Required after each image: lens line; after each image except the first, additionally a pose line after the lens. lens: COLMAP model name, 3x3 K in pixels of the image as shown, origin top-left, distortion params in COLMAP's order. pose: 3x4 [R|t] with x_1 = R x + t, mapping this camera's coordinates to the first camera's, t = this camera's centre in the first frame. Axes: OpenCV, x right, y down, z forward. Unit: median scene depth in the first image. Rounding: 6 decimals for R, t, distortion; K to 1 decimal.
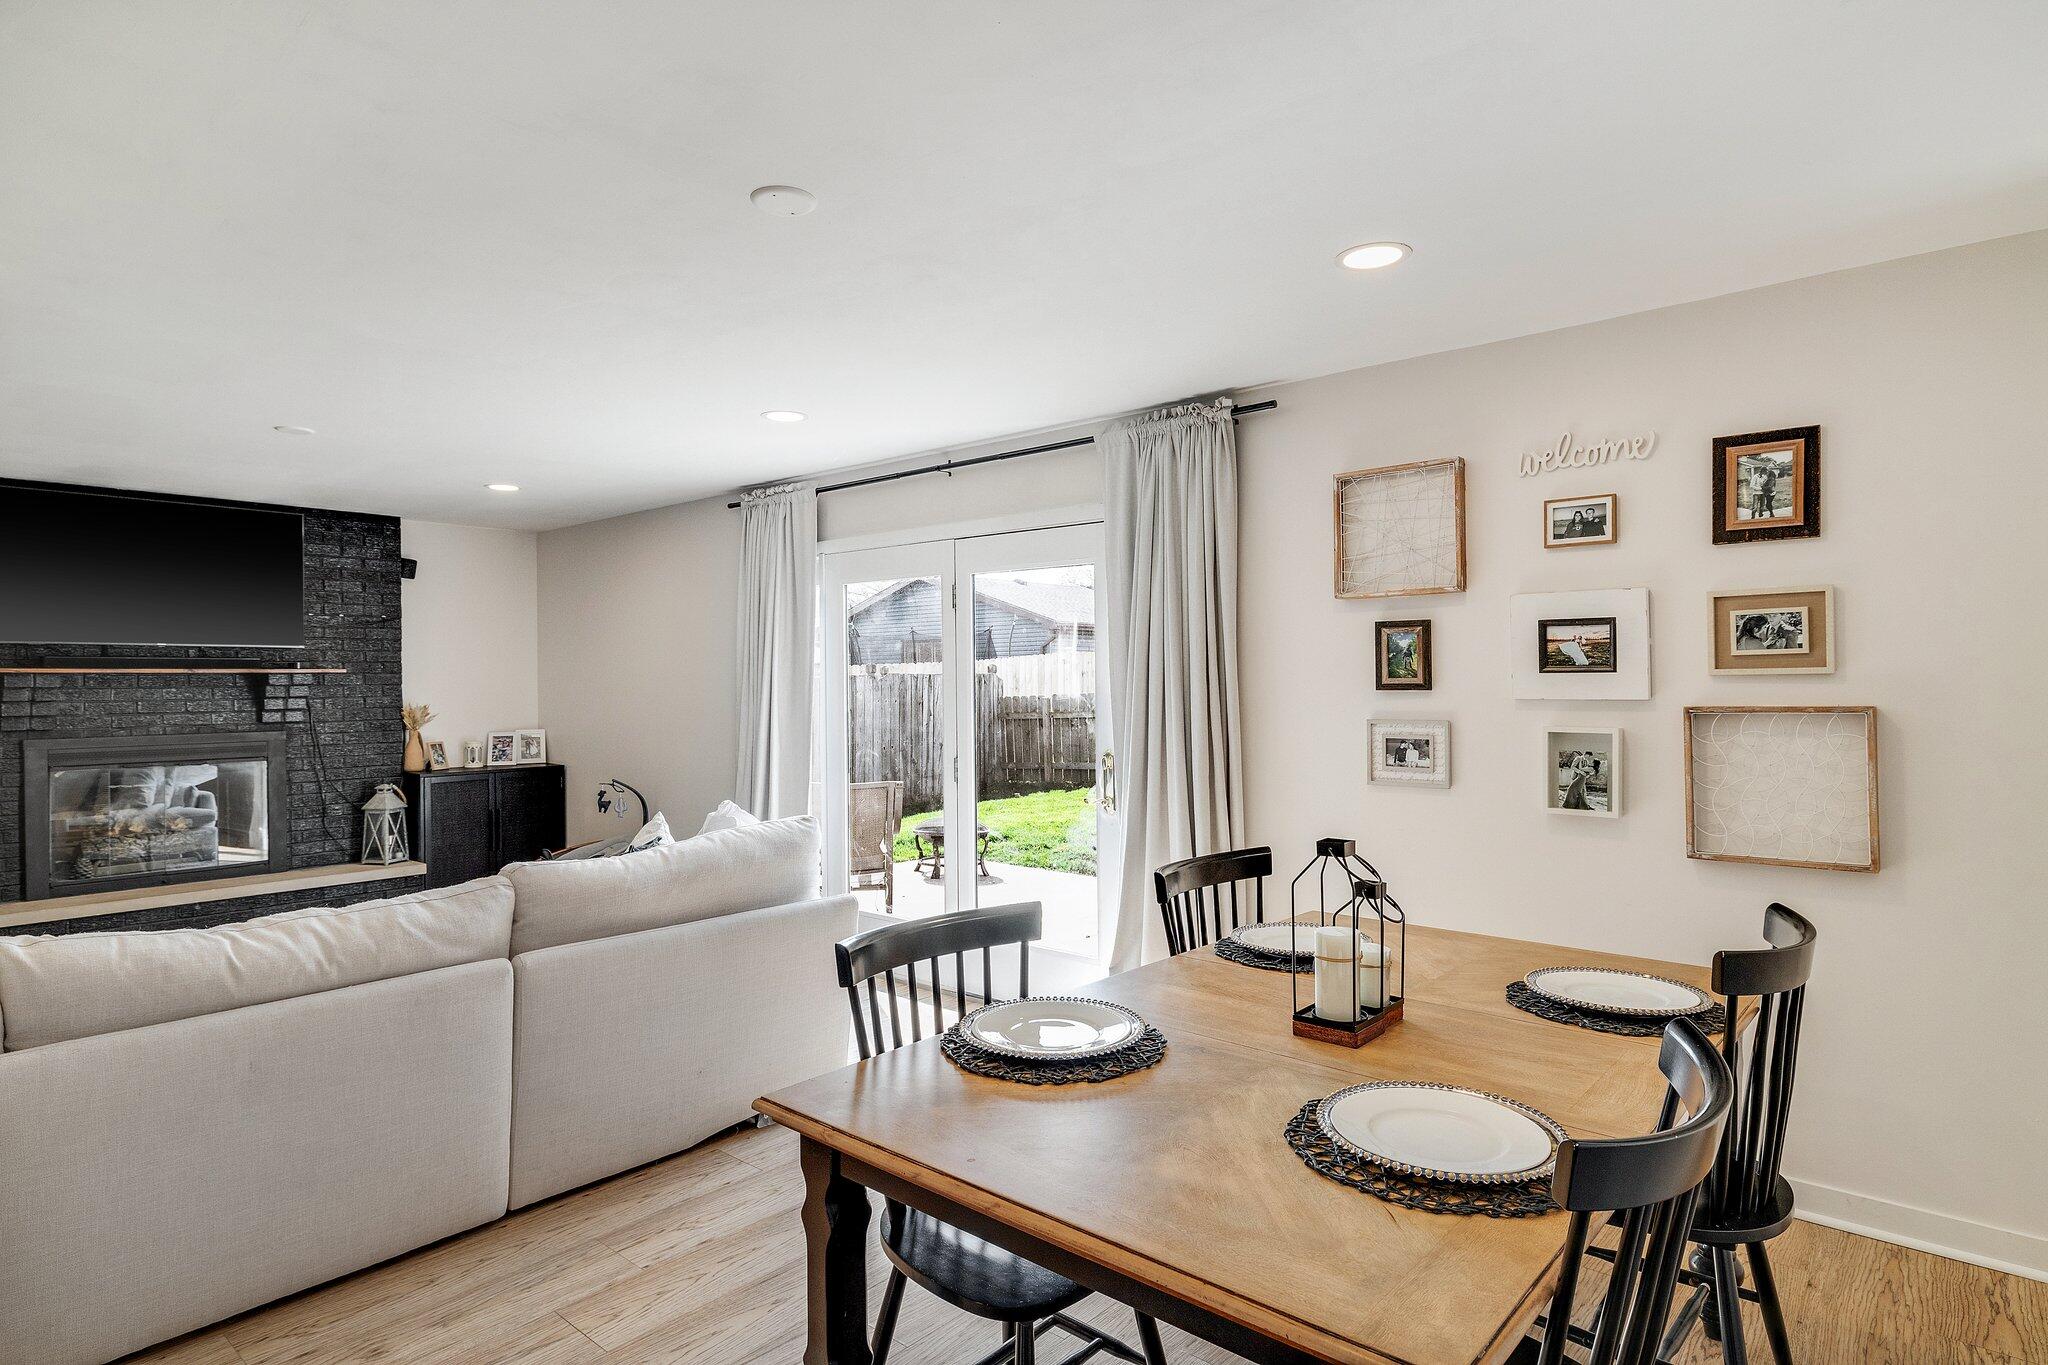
lens RADIAL K [[1111.7, 0, 1024.0], [0, 1111.7, 682.5], [0, 0, 1]] dist [-0.002794, -0.000251]
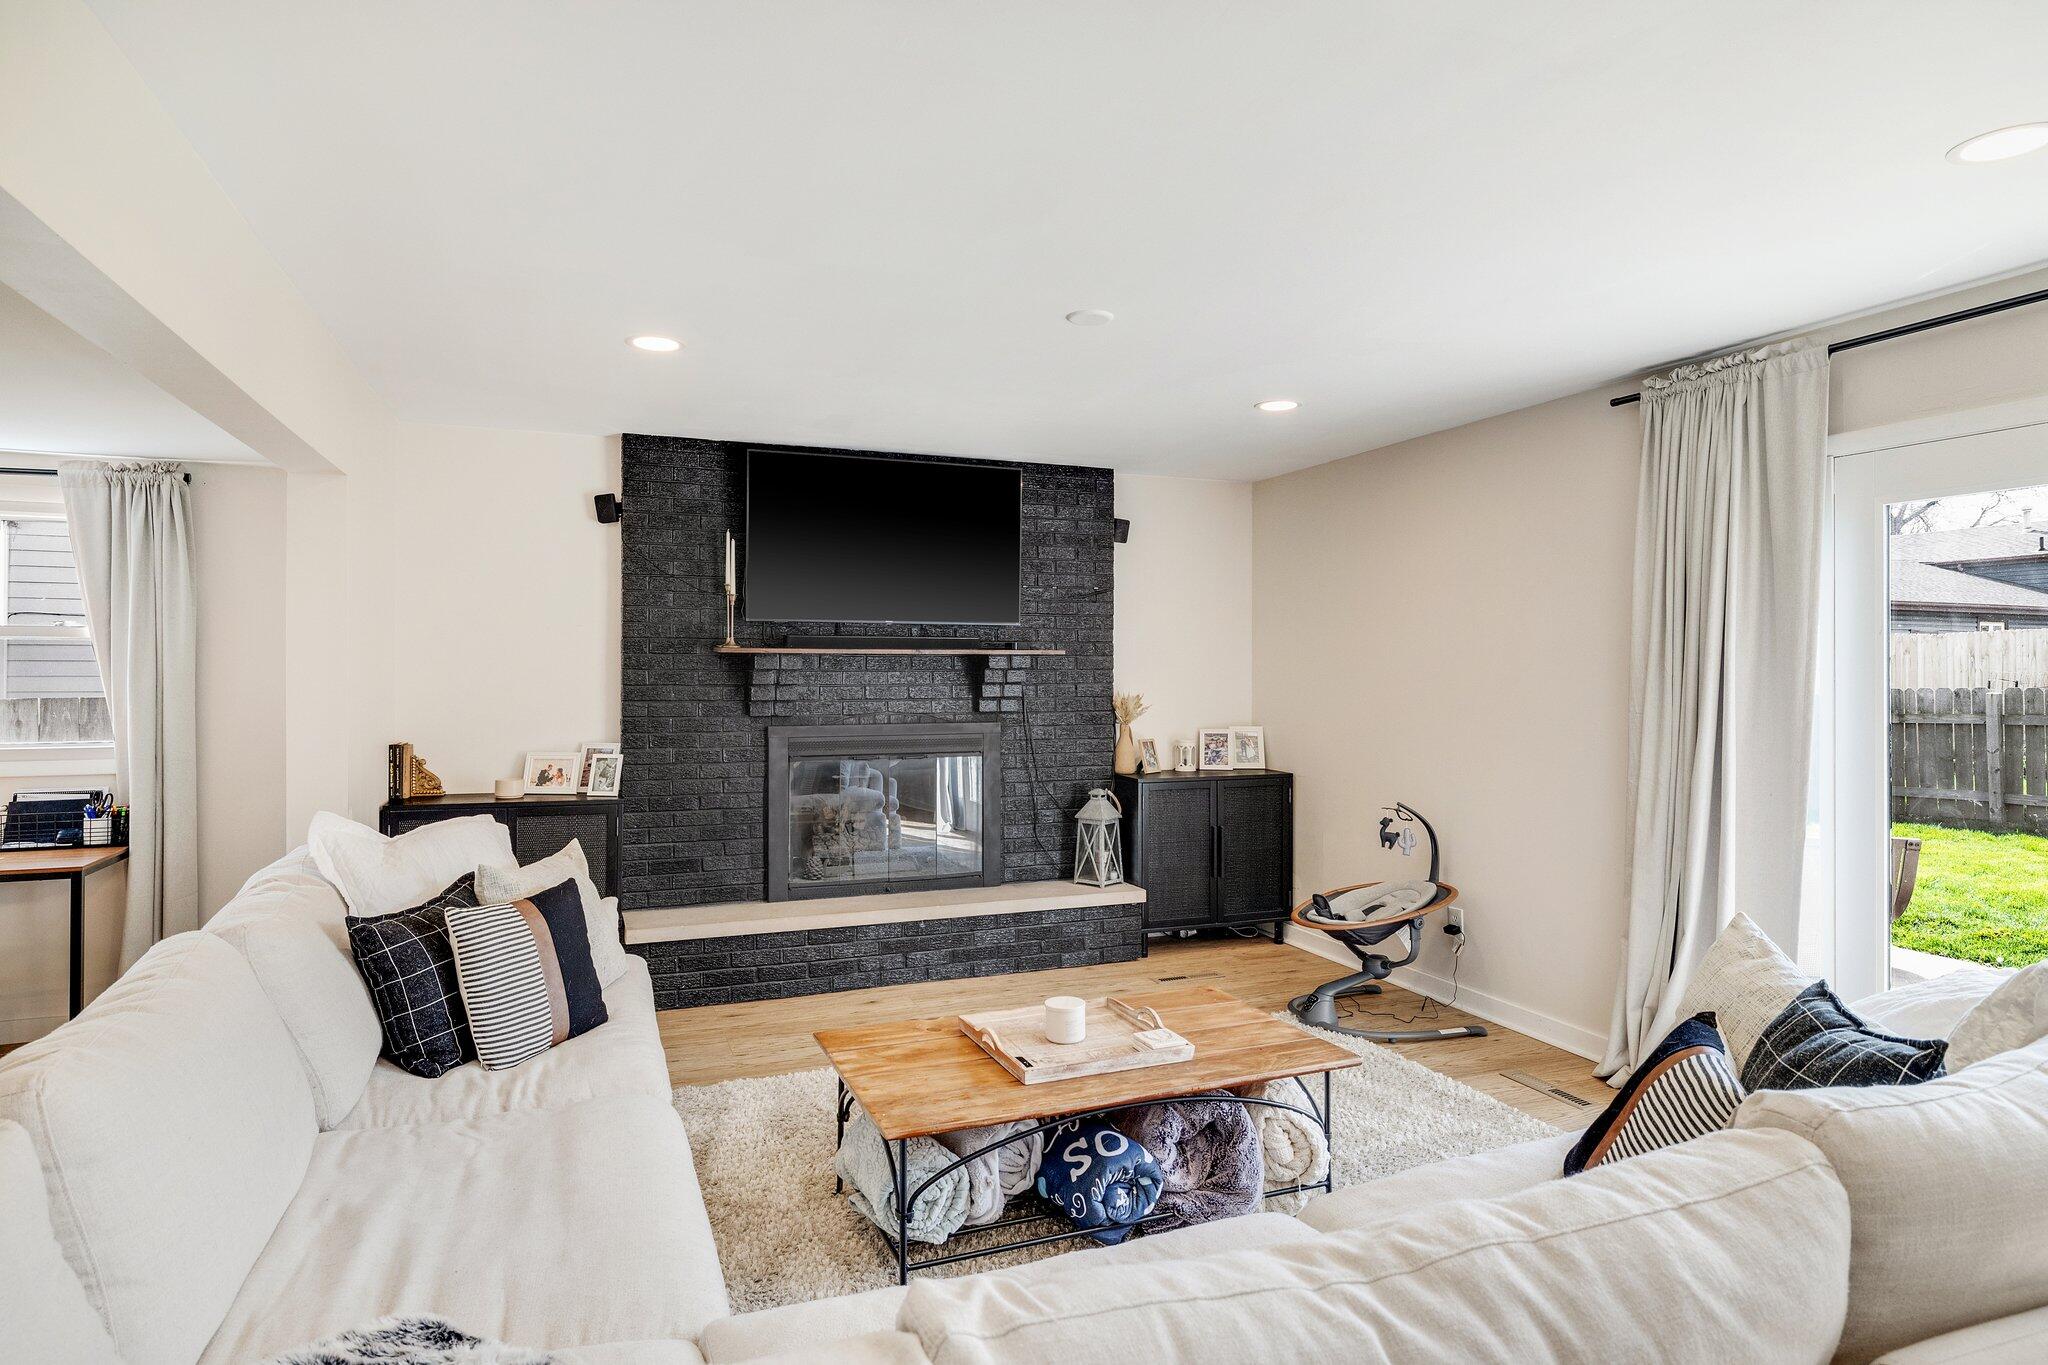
lens RADIAL K [[1126.9, 0, 1023.7], [0, 1126.9, 657.7], [0, 0, 1]] dist [-0.000782, -0.000318]
pose [[0.889942, 0.004517, -0.456052, -0.245602], [-0.008758, 0.999936, -0.007186, -0.000136], [0.455990, 0.010389, 0.889924, 0.225876]]
